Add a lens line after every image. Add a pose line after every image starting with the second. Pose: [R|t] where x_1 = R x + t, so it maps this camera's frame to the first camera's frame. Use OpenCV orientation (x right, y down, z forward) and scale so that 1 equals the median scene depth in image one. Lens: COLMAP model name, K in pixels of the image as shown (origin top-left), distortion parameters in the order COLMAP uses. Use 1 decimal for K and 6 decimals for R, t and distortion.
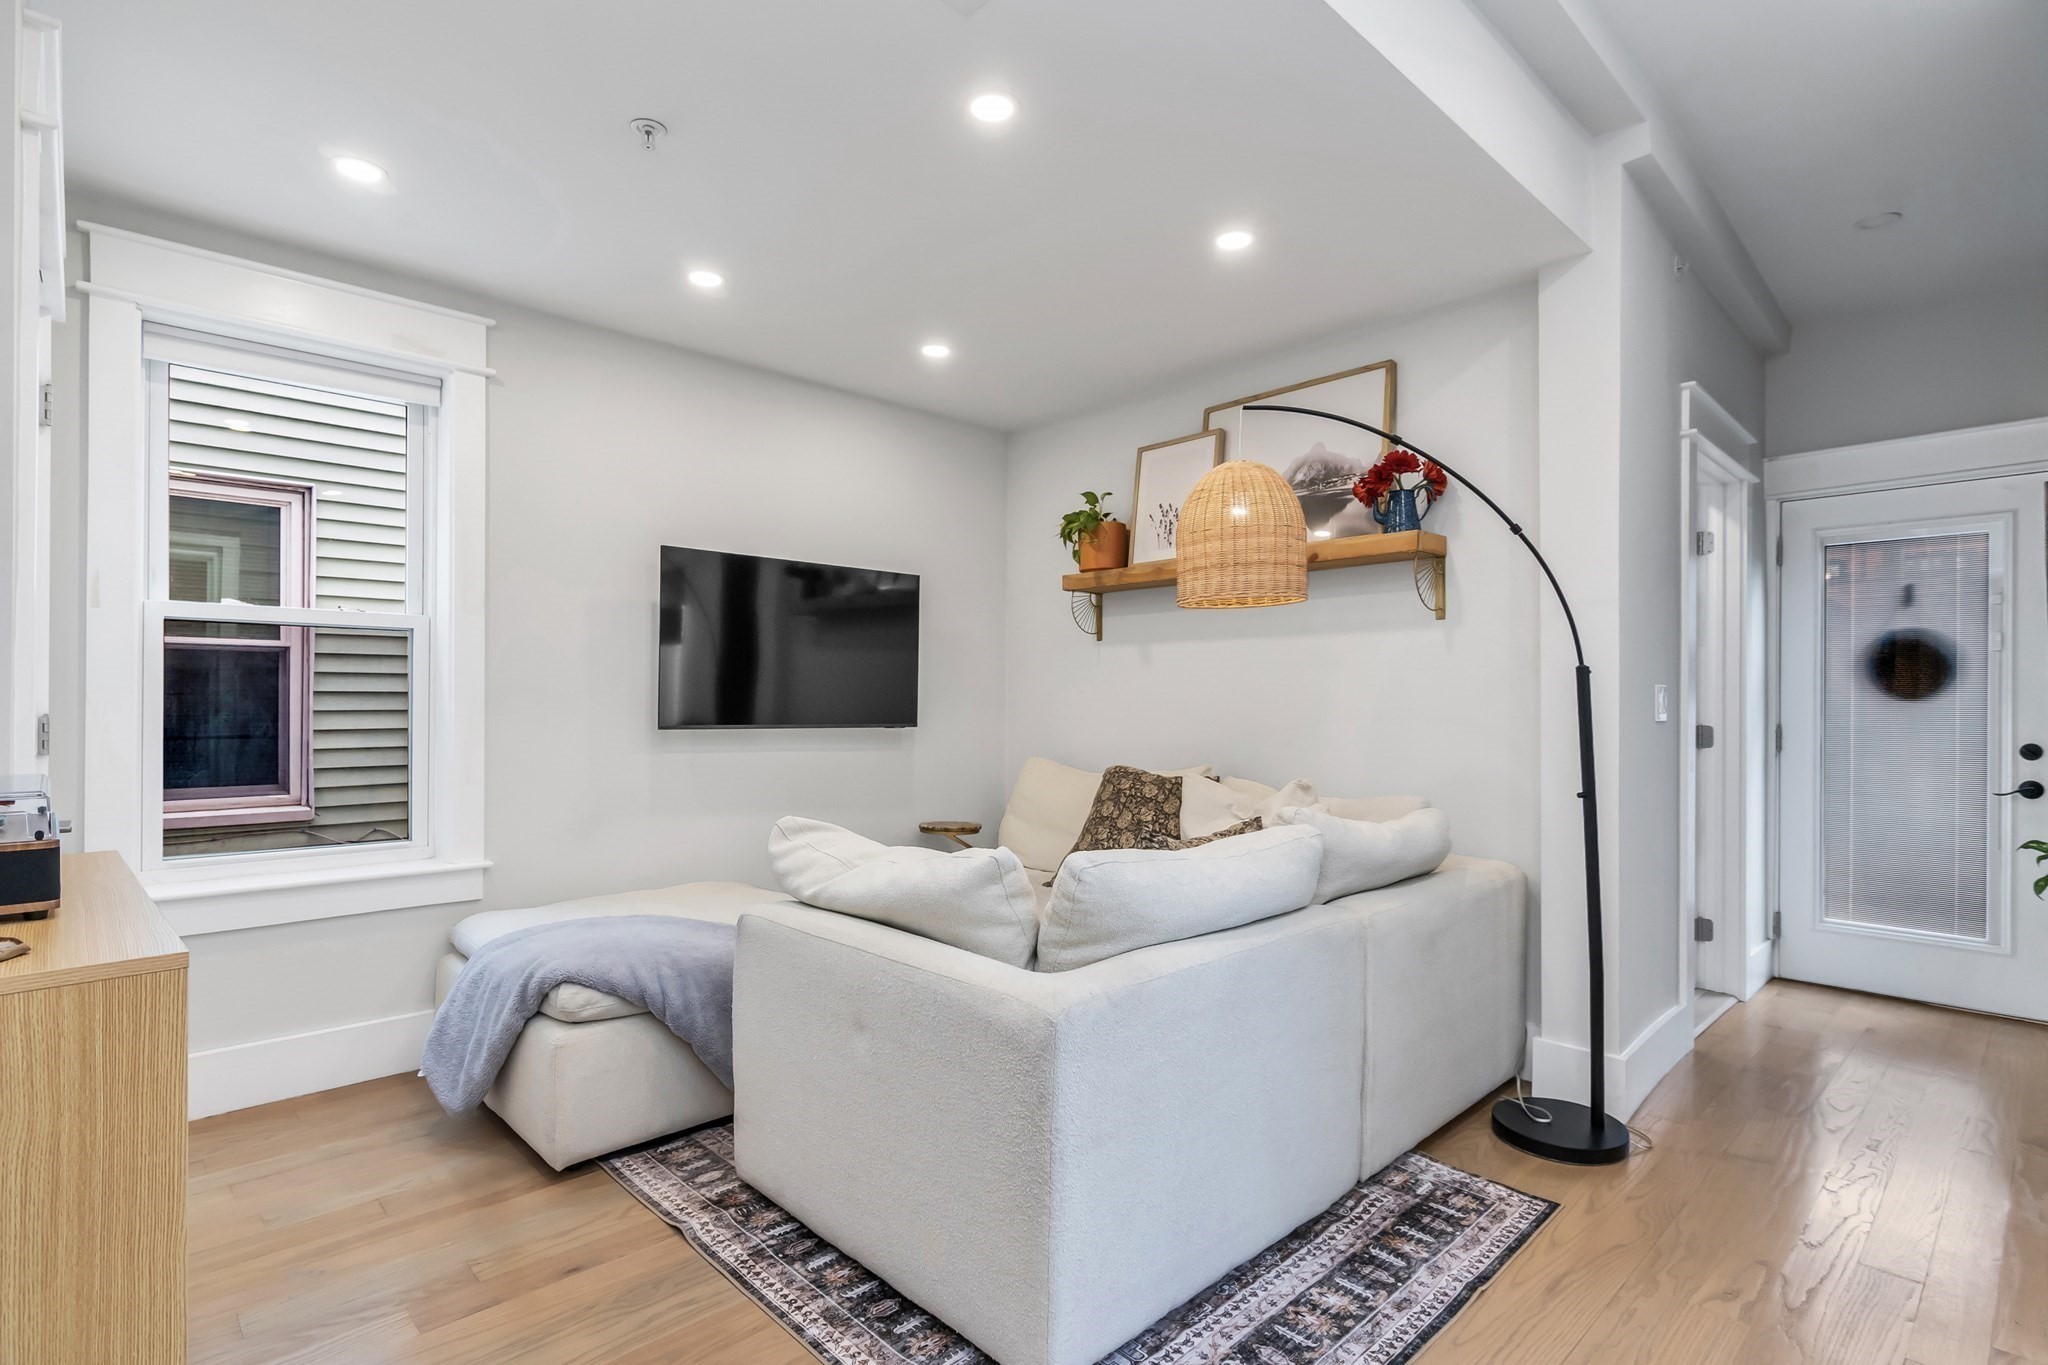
lens RADIAL K [[993.7, 0, 969.9], [0, 993.7, 702.7], [0, 0, 1]] dist [-0.000098, 0.000315]
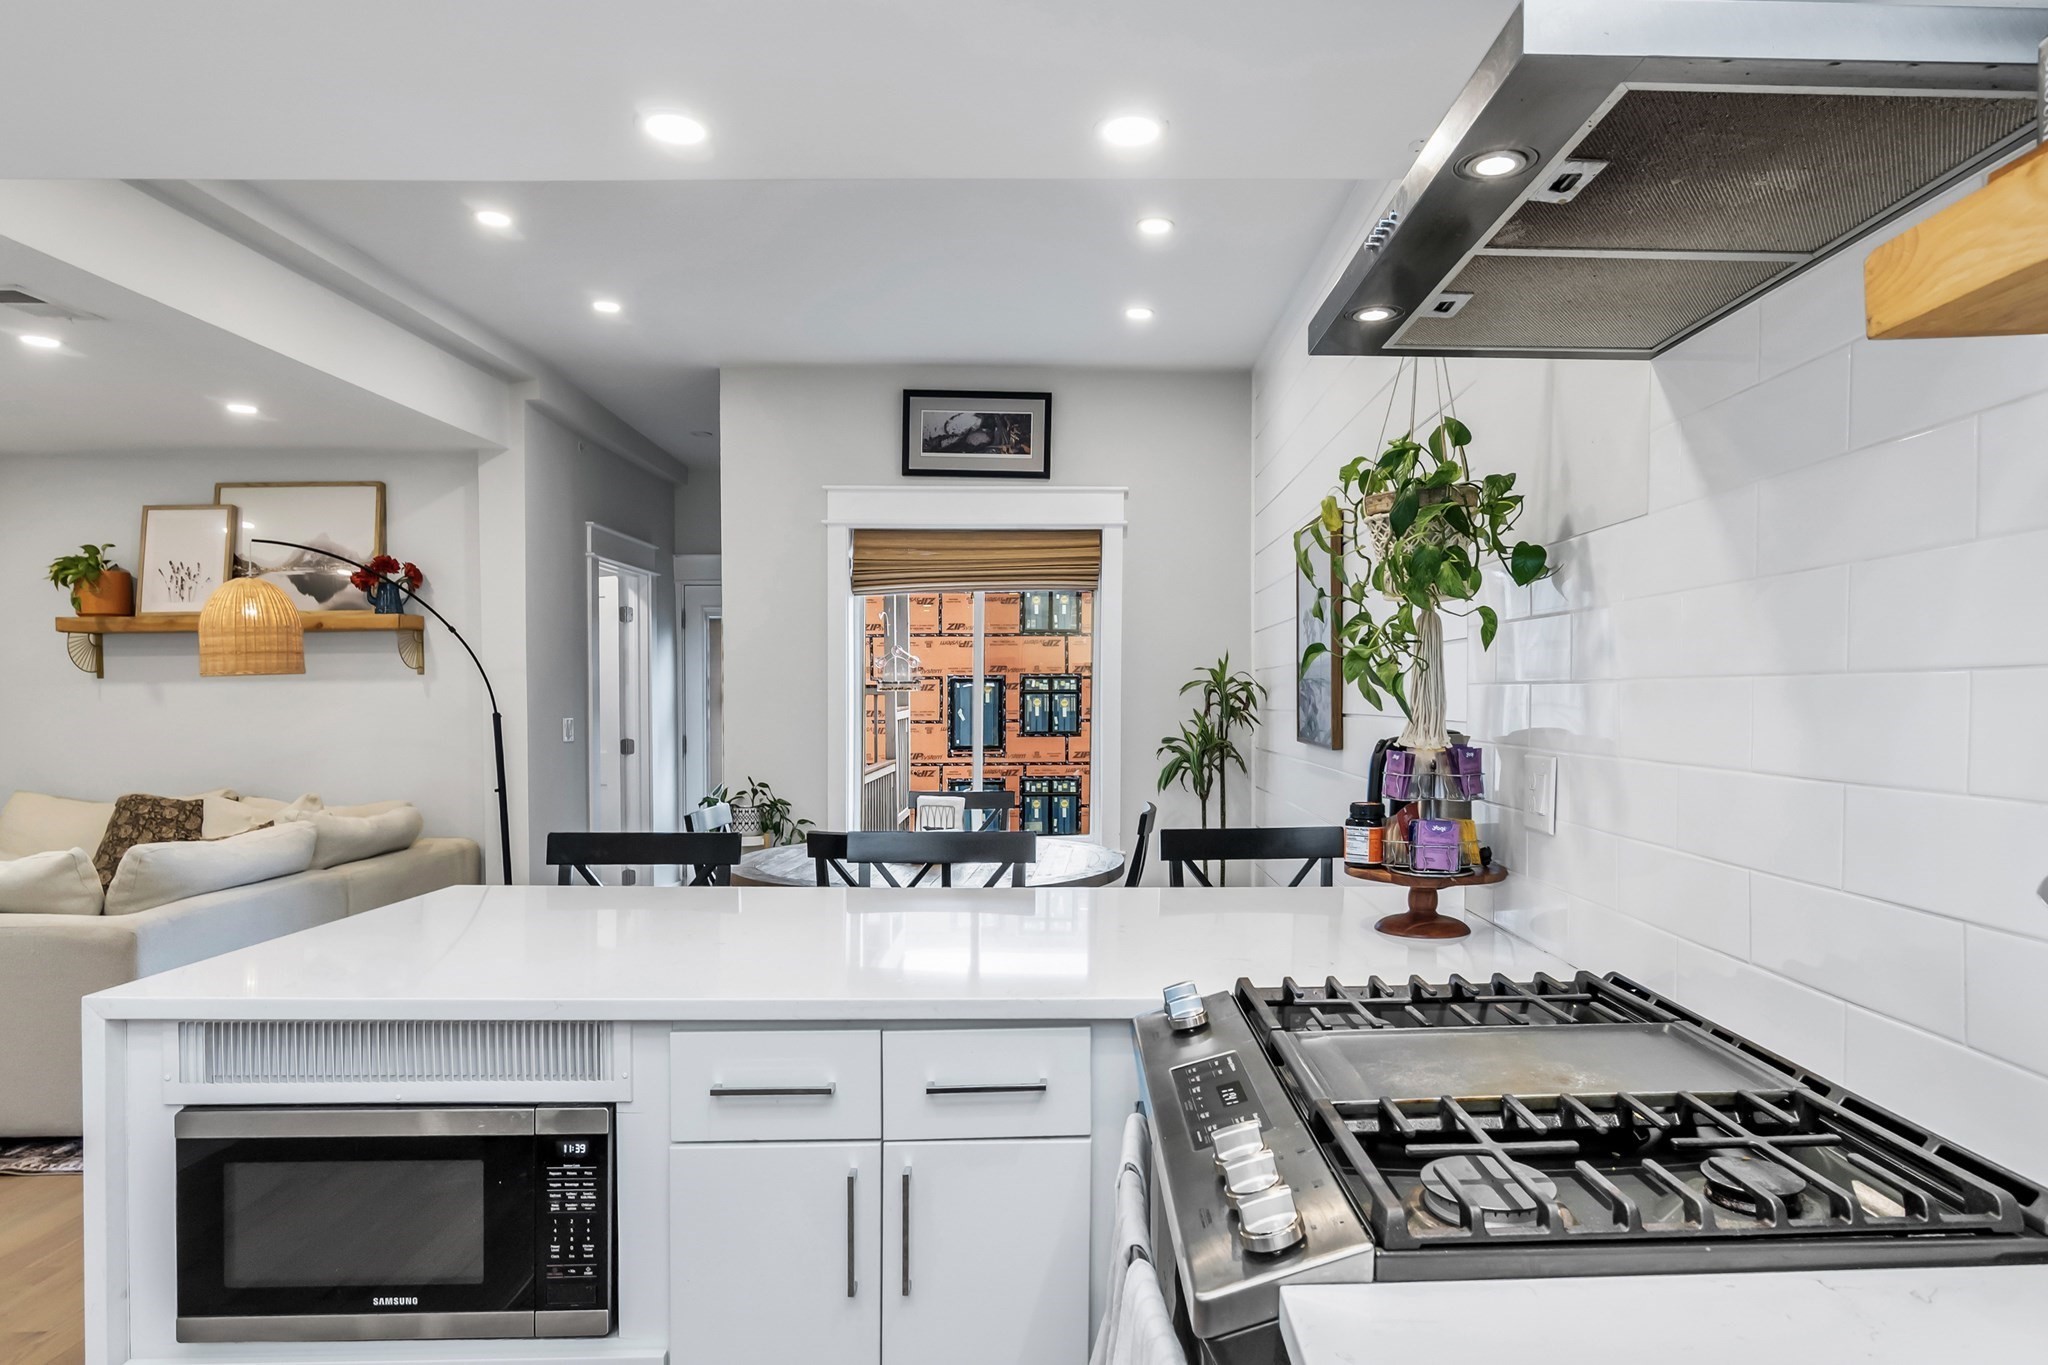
lens RADIAL K [[1220.7, 0, 1110.3], [0, 1220.7, 713.9], [0, 0, 1]] dist [-0.002991, 0.000662]
pose [[0.645823, -0.022001, 0.763170, -0.209108], [0.011153, 0.999750, 0.019383, -0.047669], [-0.763406, -0.004006, 0.645907, -0.829193]]
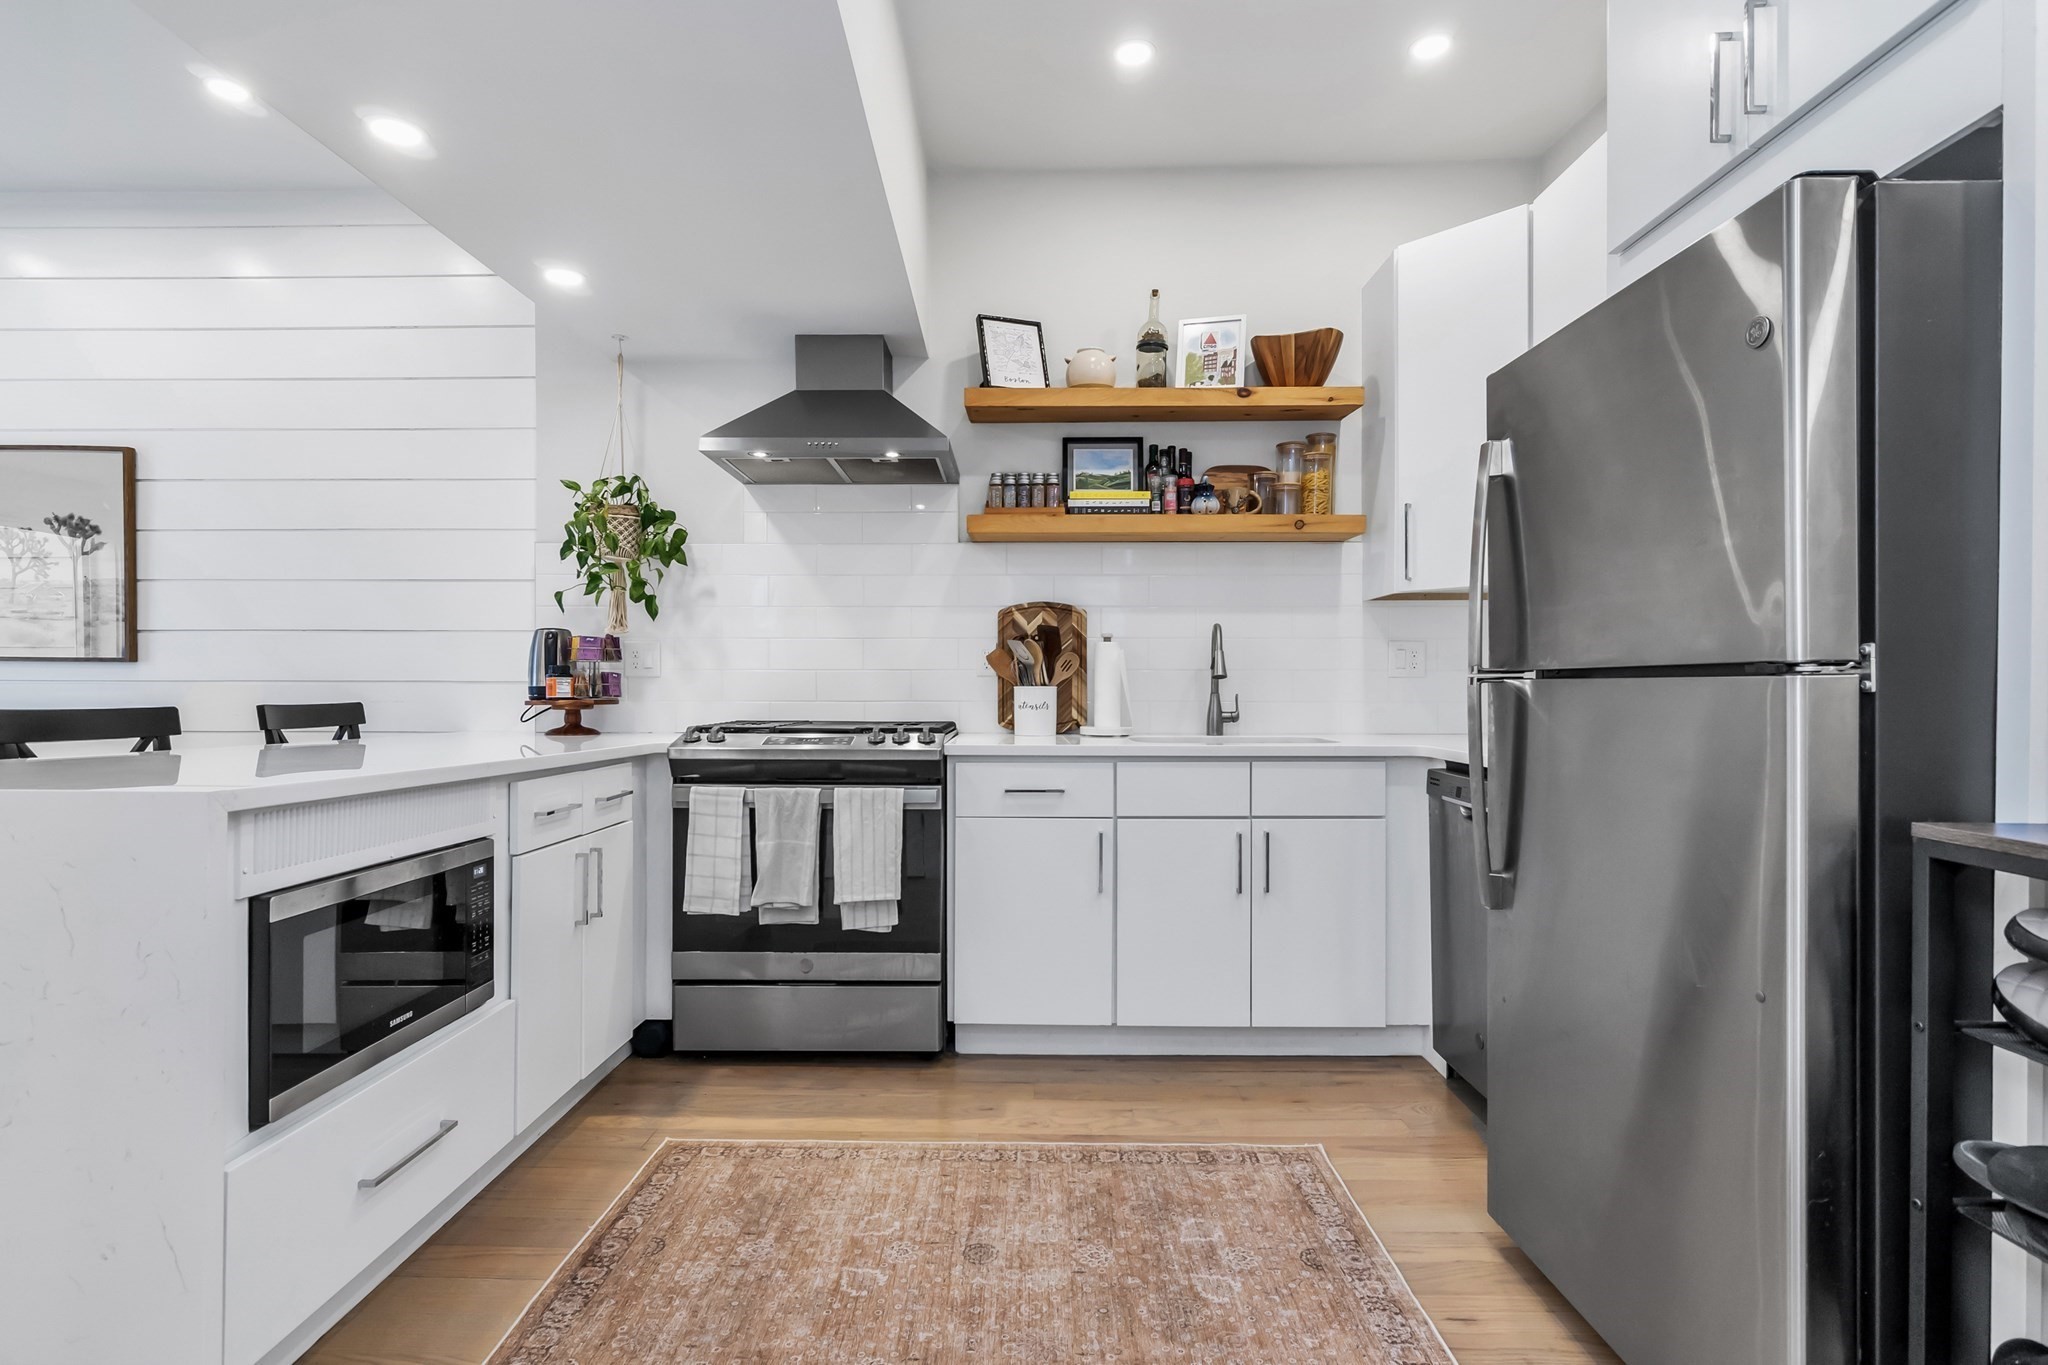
lens RADIAL K [[986.1, 0, 989.9], [0, 986.1, 687.0], [0, 0, 1]] dist [0.004734, 0.000851]
pose [[-0.716567, -0.008607, 0.697465, -0.566807], [-0.007126, 0.999962, 0.005019, 0.023461], [-0.697482, -0.001374, -0.716601, -0.163959]]
